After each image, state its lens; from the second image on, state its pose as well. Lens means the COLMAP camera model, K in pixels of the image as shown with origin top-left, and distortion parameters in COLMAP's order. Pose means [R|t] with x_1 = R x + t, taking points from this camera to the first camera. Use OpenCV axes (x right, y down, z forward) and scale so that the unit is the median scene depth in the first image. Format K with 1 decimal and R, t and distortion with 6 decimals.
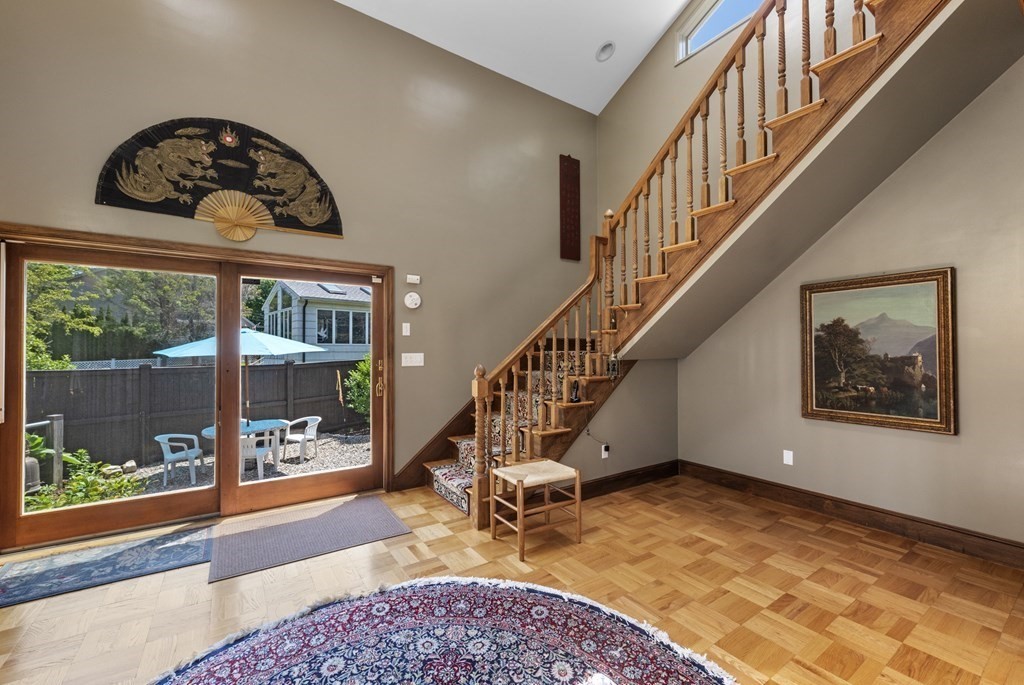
lens RADIAL K [[422.4, 0, 515.9], [0, 422.4, 347.2], [0, 0, 1]] dist [0.002678, -0.000751]
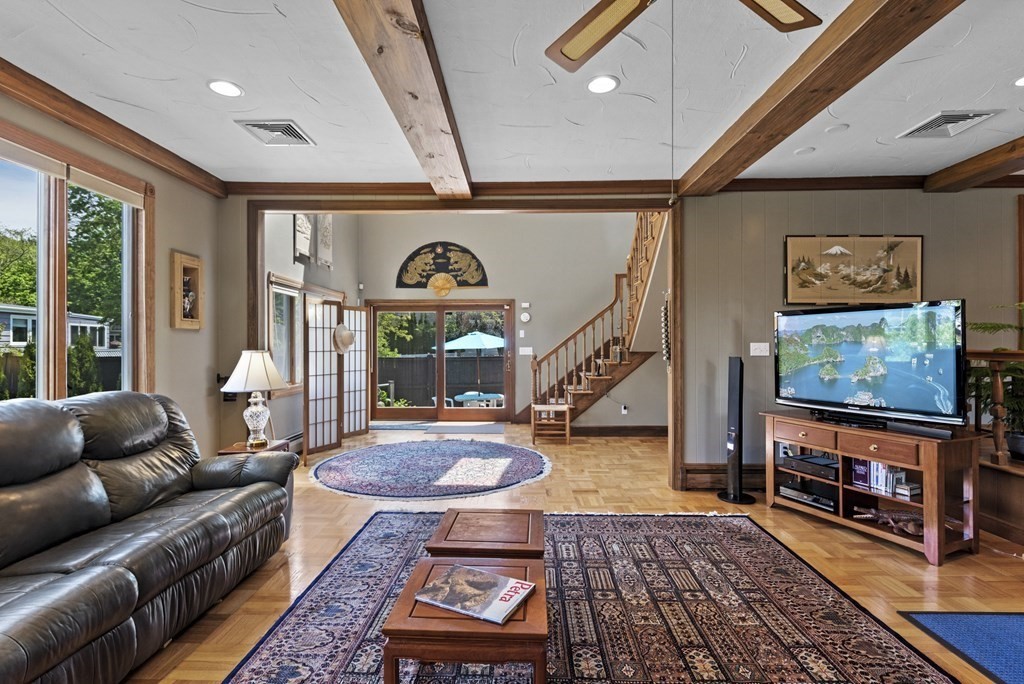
lens RADIAL K [[493.3, 0, 507.2], [0, 493.3, 345.0], [0, 0, 1]] dist [0.002884, 0.000080]
pose [[0.817580, -0.002925, -0.575808, 1.041651], [0.005427, 0.999982, 0.002625, -0.001510], [0.575790, -0.005271, 0.817581, -0.860508]]
